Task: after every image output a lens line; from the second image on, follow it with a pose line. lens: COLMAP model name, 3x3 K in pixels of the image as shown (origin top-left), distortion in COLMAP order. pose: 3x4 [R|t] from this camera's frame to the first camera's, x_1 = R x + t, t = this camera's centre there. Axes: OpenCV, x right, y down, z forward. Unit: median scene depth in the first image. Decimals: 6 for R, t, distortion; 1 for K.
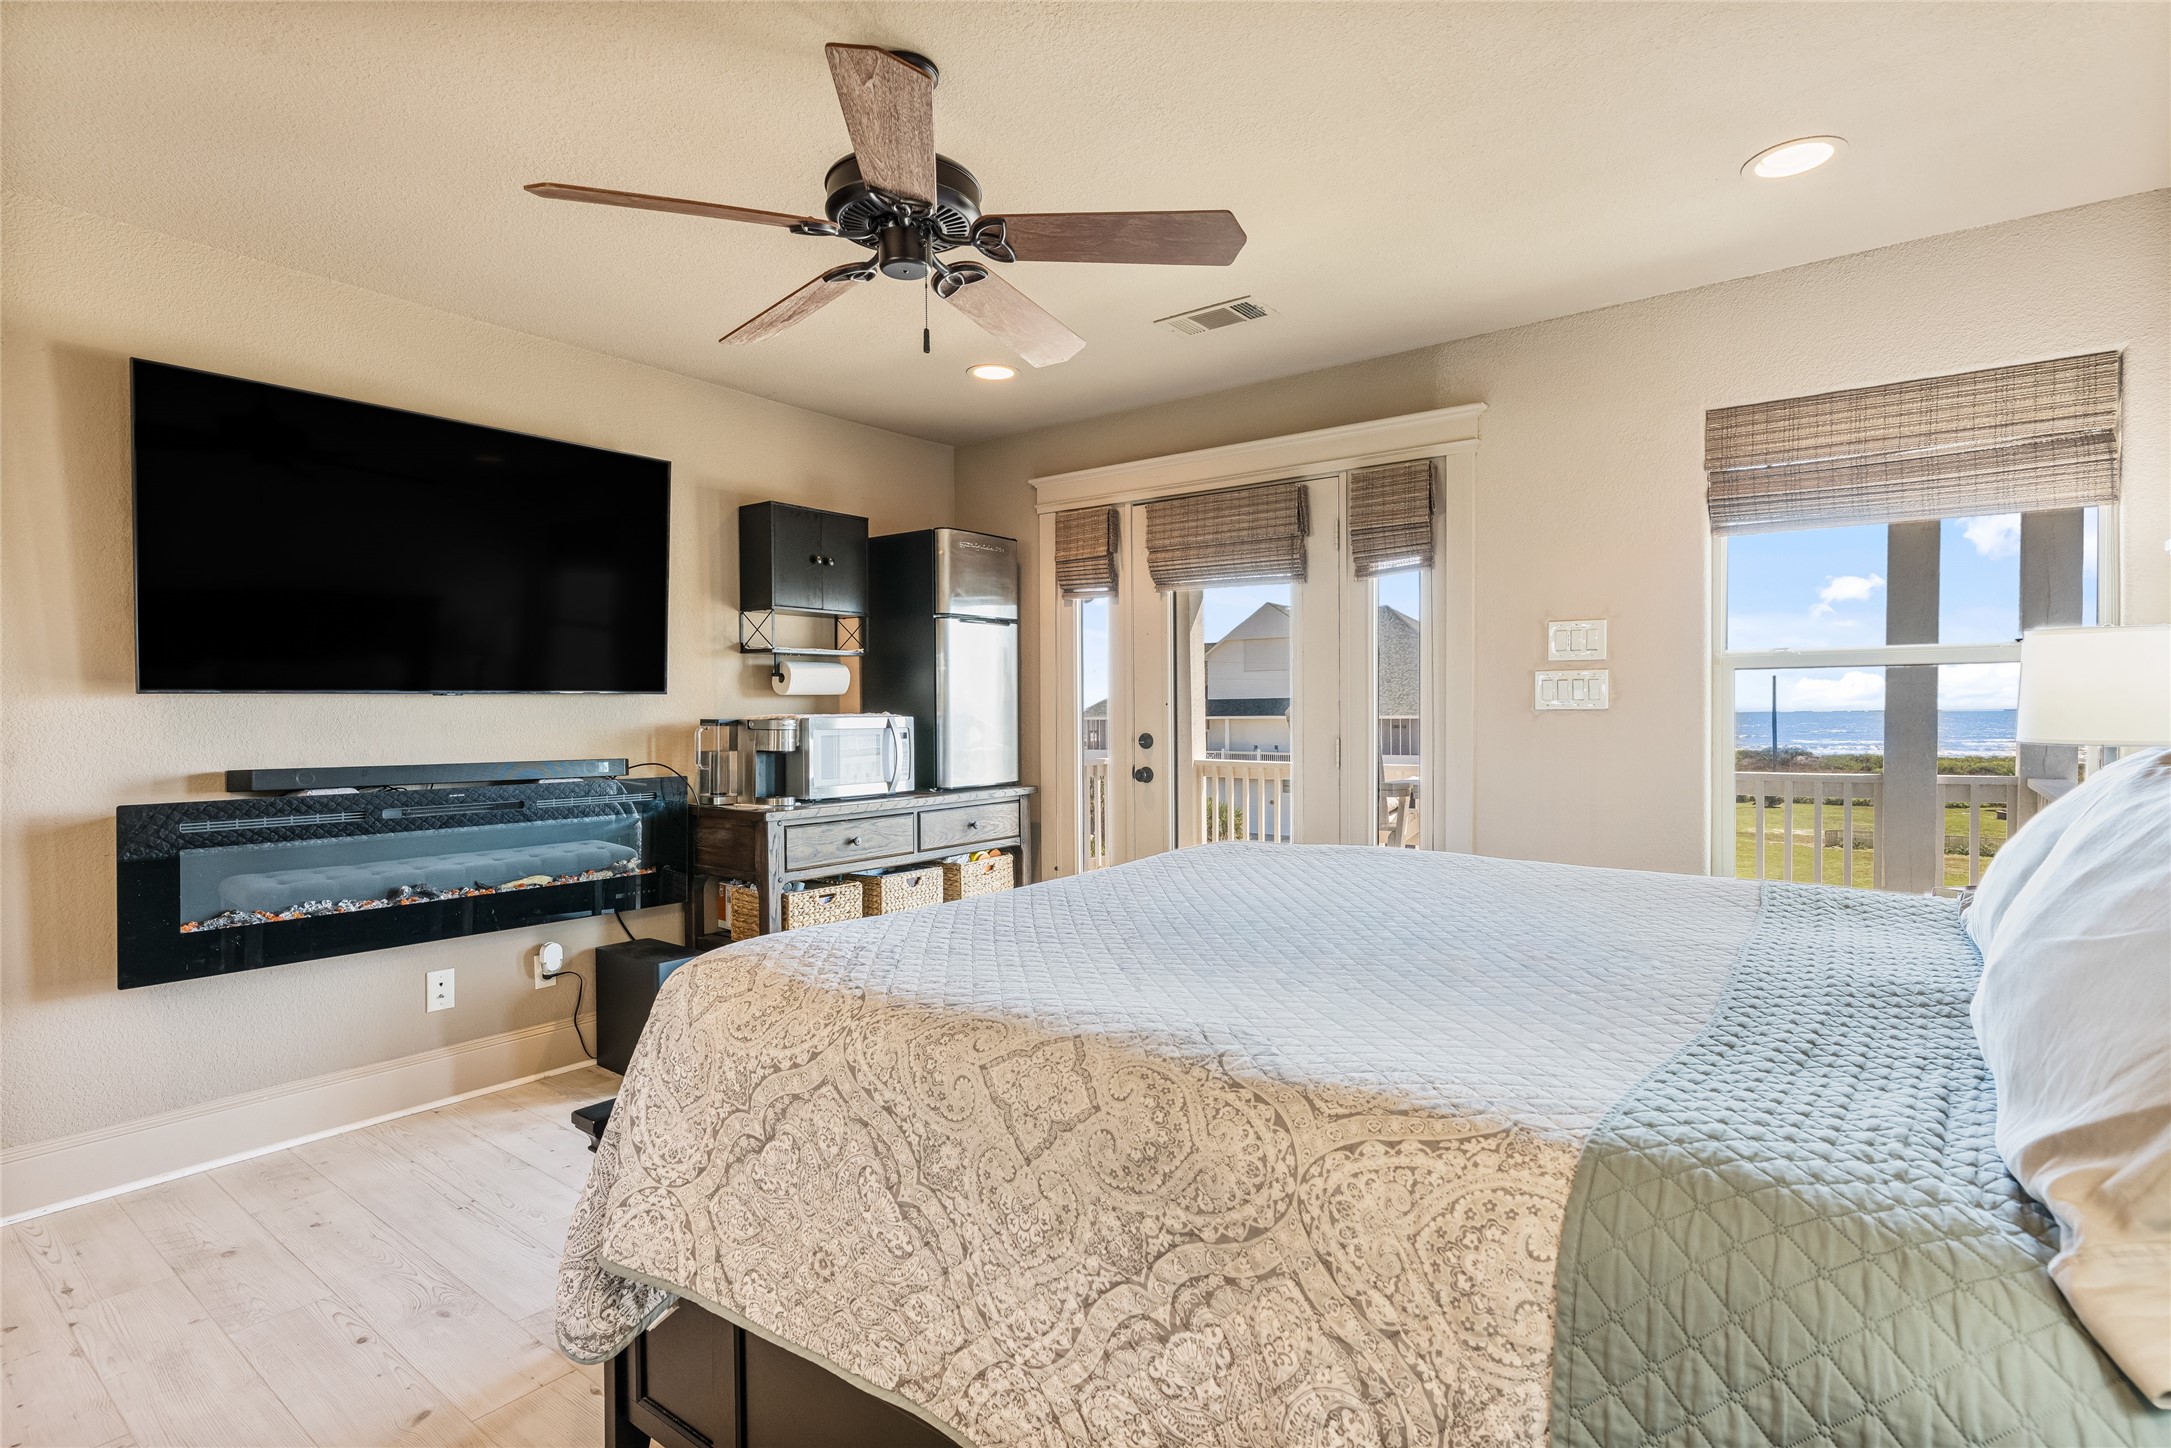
lens RADIAL K [[1057.9, 0, 1075.6], [0, 1057.9, 726.3], [0, 0, 1]] dist [-0.000113, 0.000047]
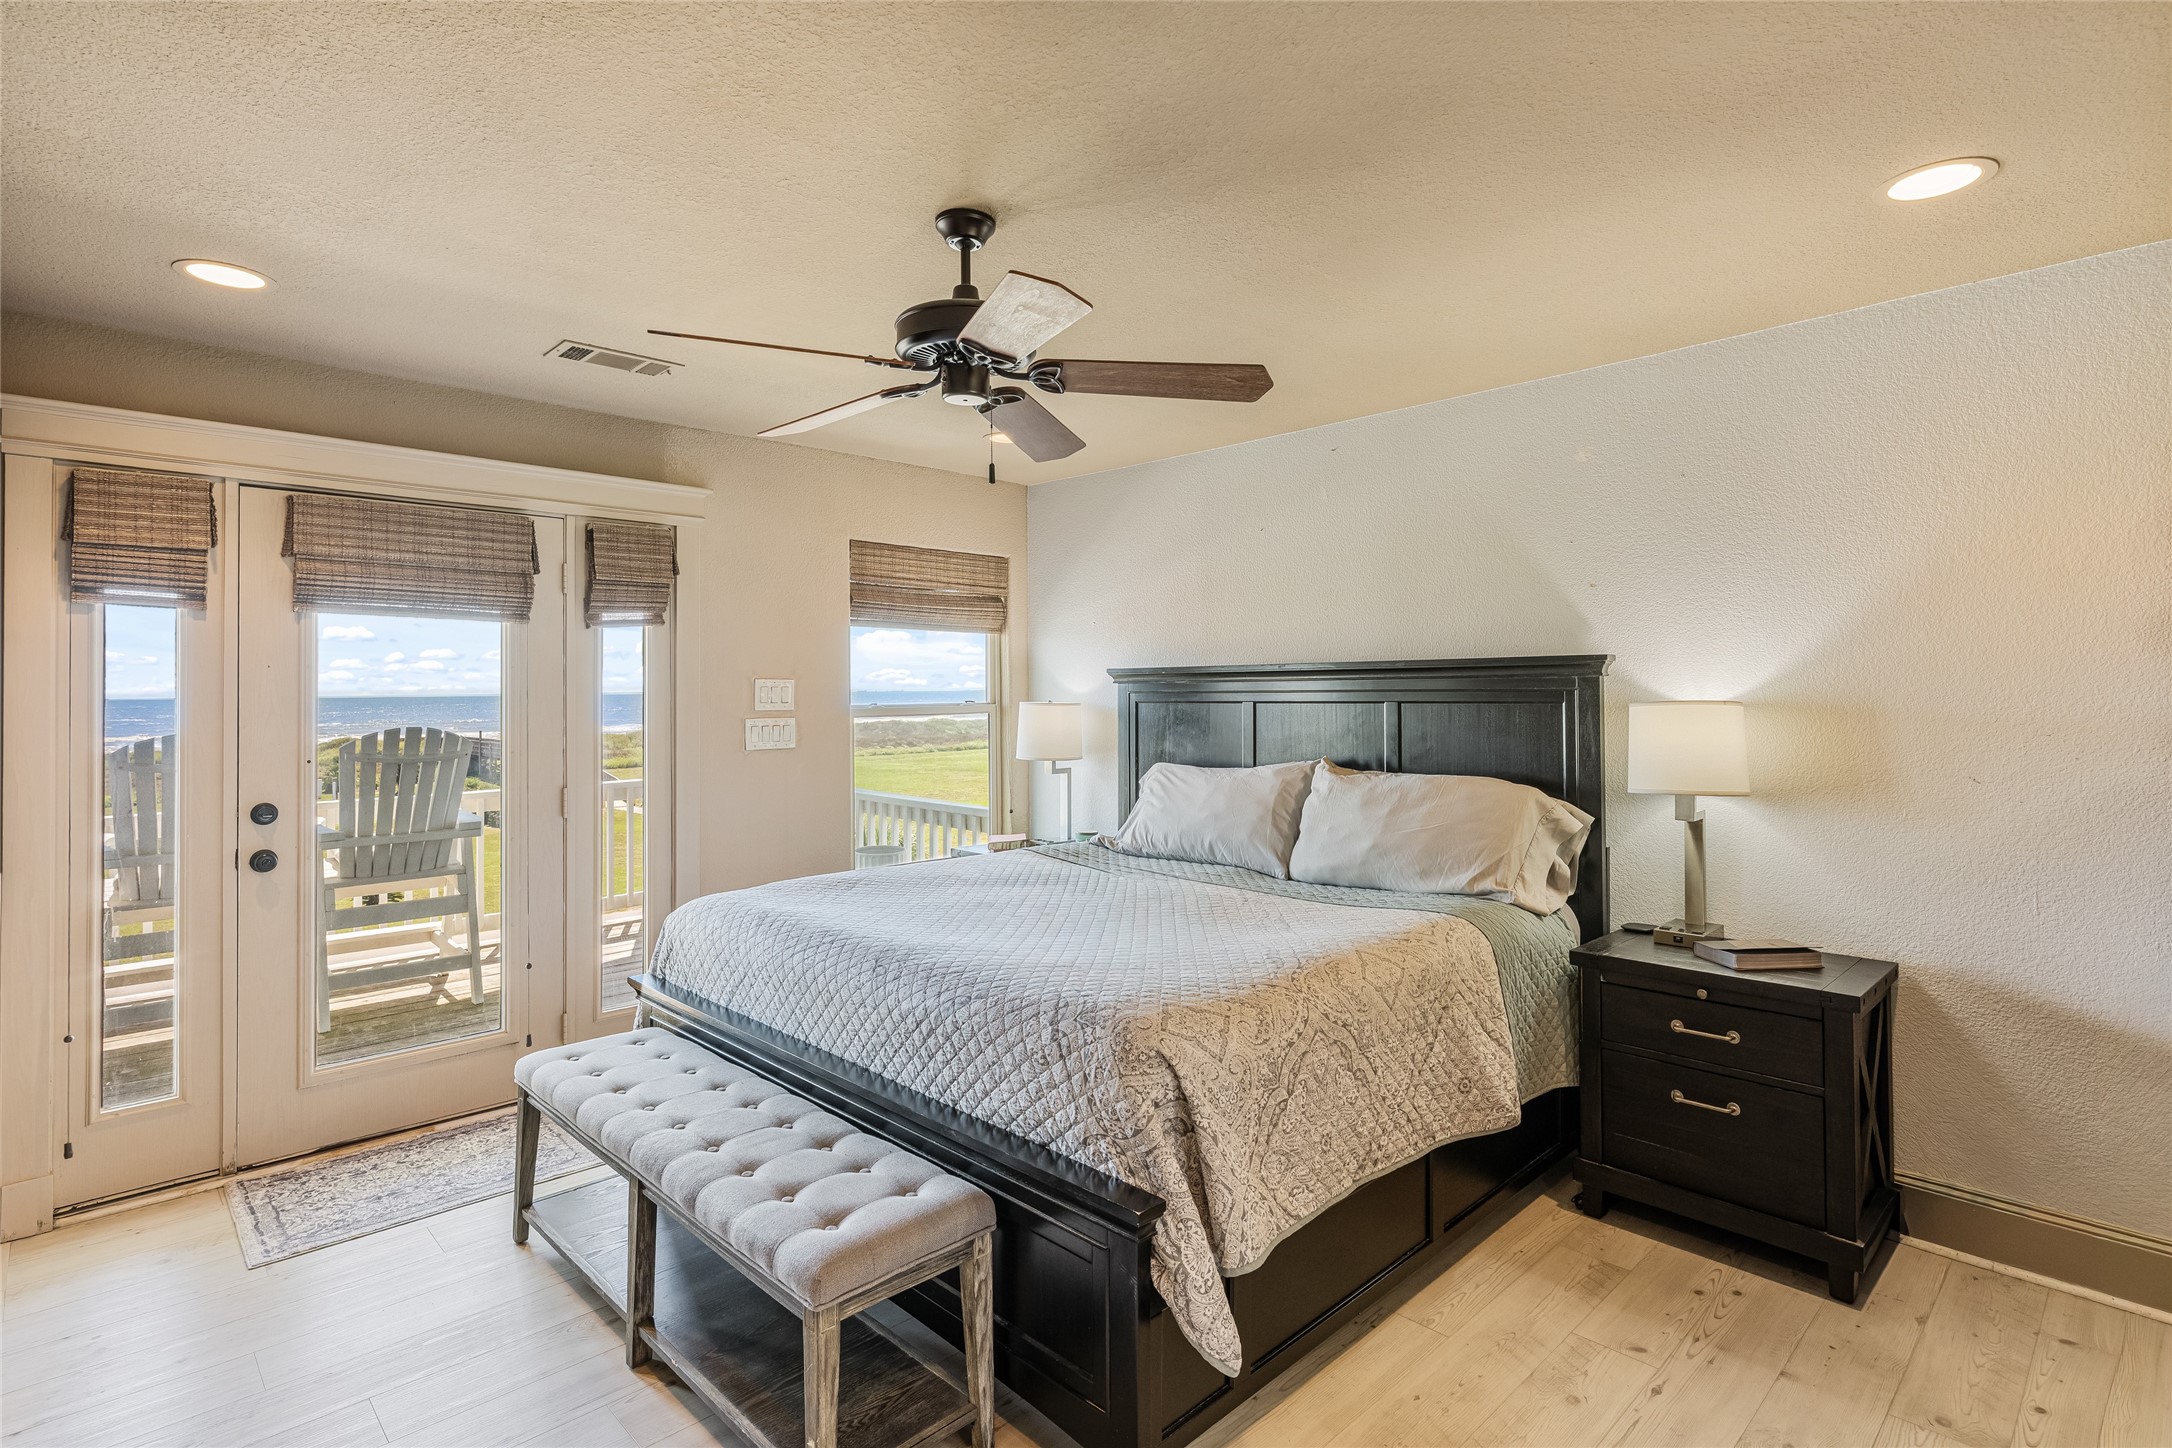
lens RADIAL K [[1086.8, 0, 1084.4], [0, 1086.8, 678.6], [0, 0, 1]] dist [-0.000208, 0.000700]
pose [[0.141754, 0.011644, 0.989833, -0.773382], [0.020273, 0.999687, -0.014664, -0.073927], [-0.989694, 0.022145, 0.141473, 0.443028]]
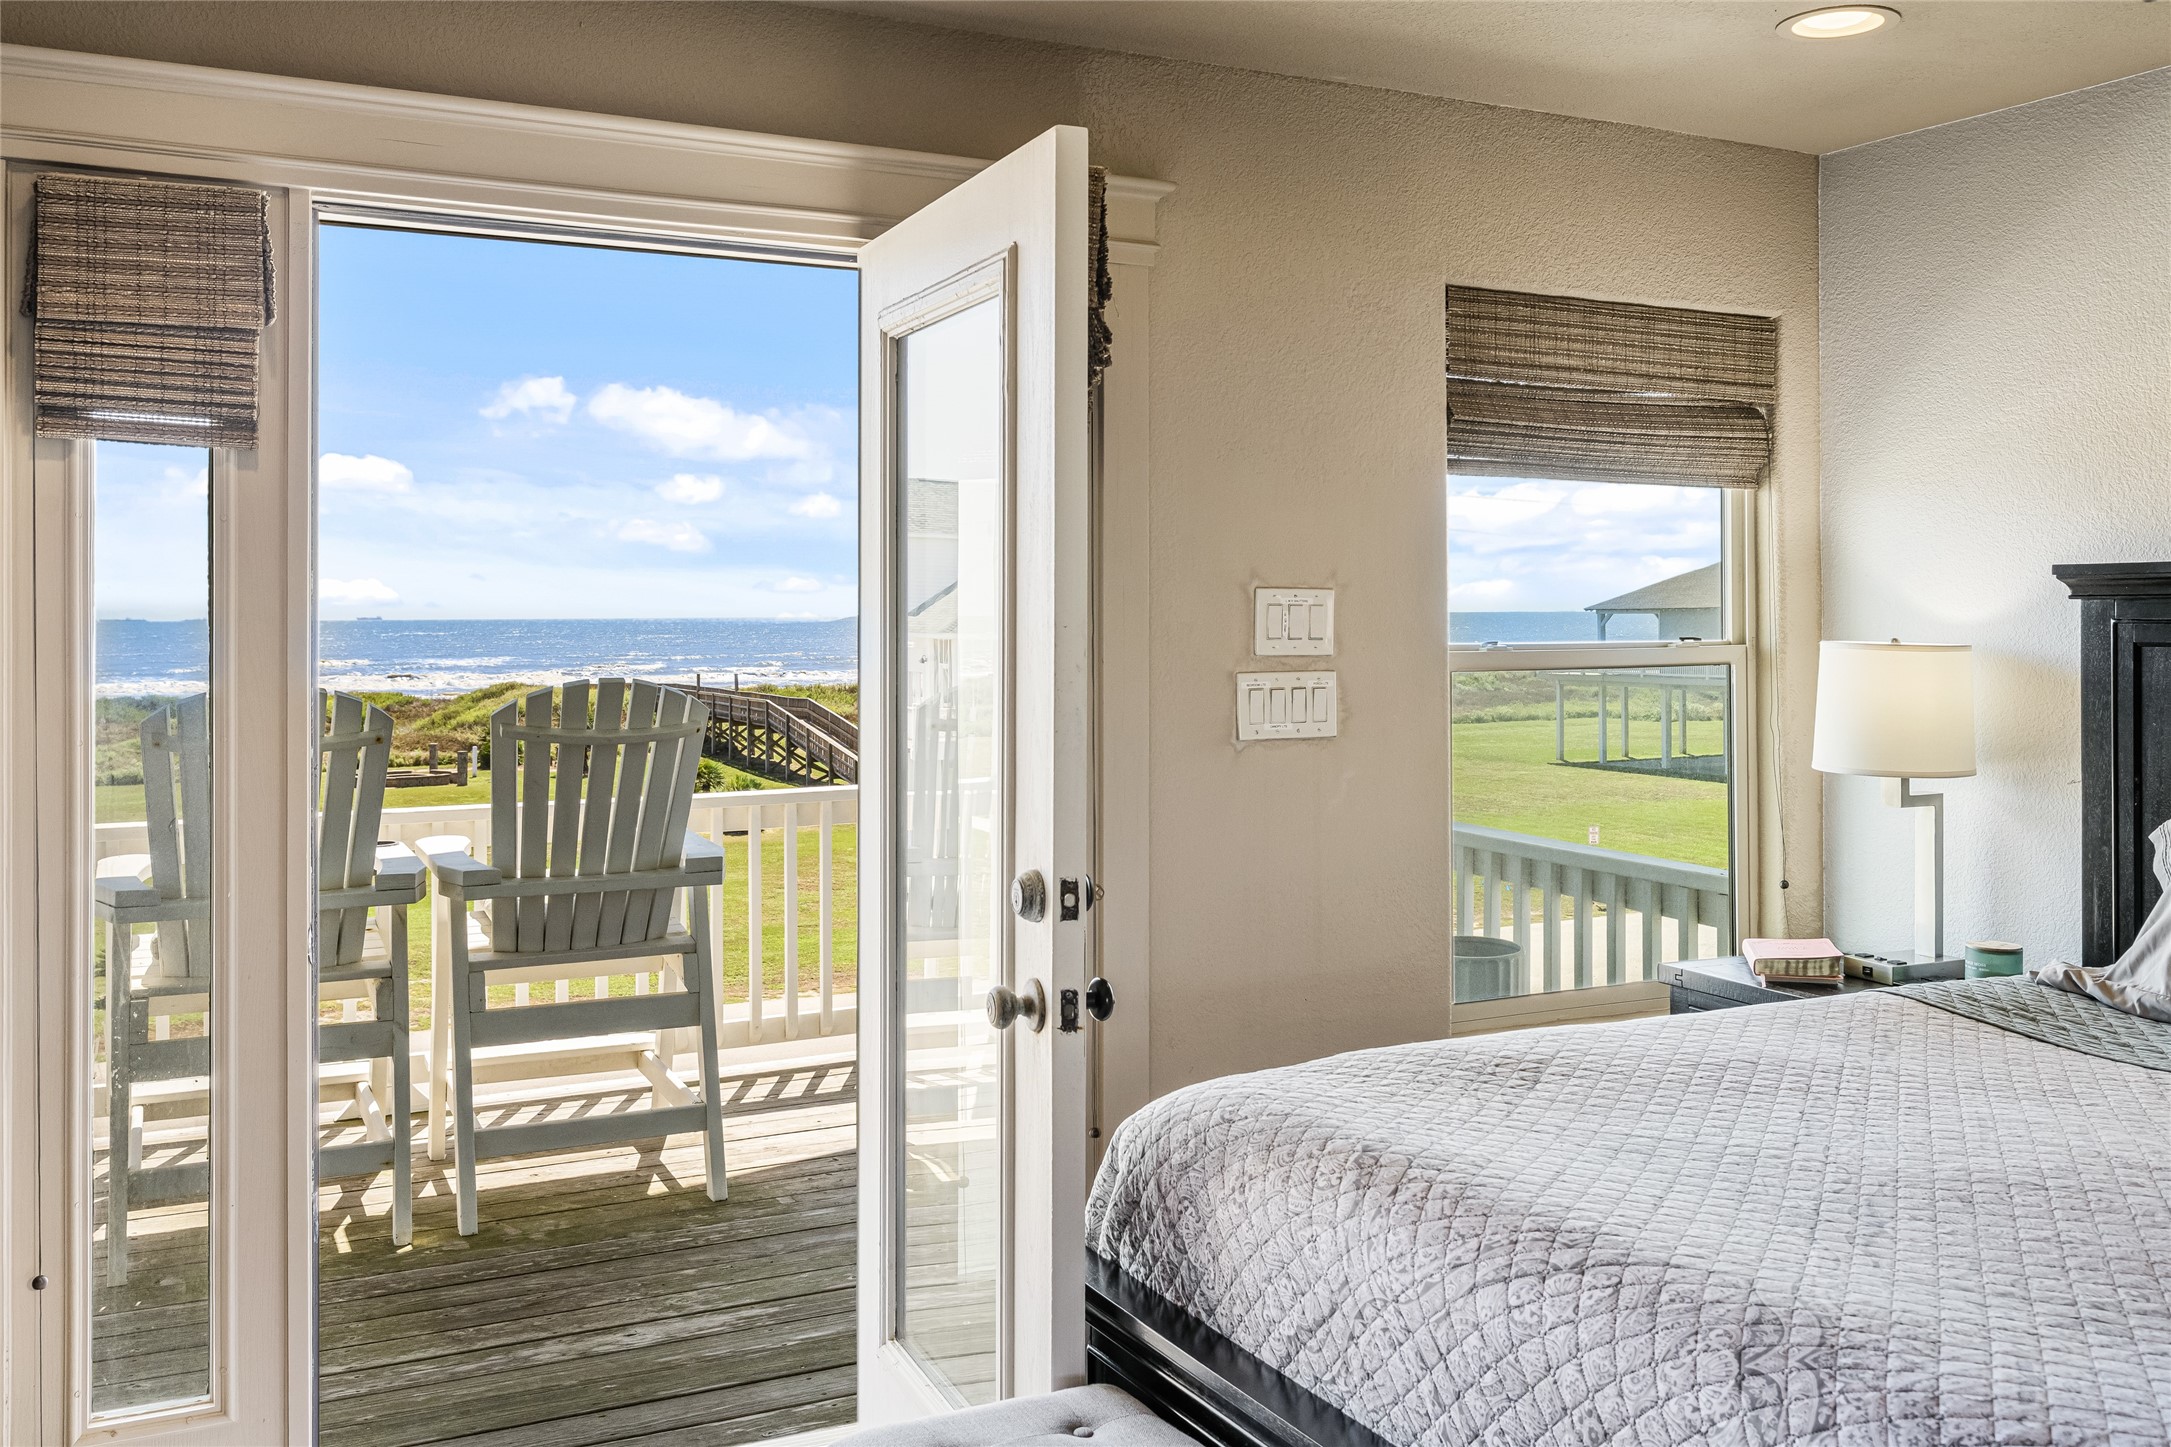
lens RADIAL K [[1901.1, 0, 1086.8], [0, 1901.1, 603.6], [0, 0, 1]] dist [-0.008949, -0.007220]
pose [[0.430053, 0.005874, 0.902785, -0.540471], [0.014089, 0.999813, -0.013216, -0.079108], [-0.902694, 0.018403, 0.429890, 0.646480]]
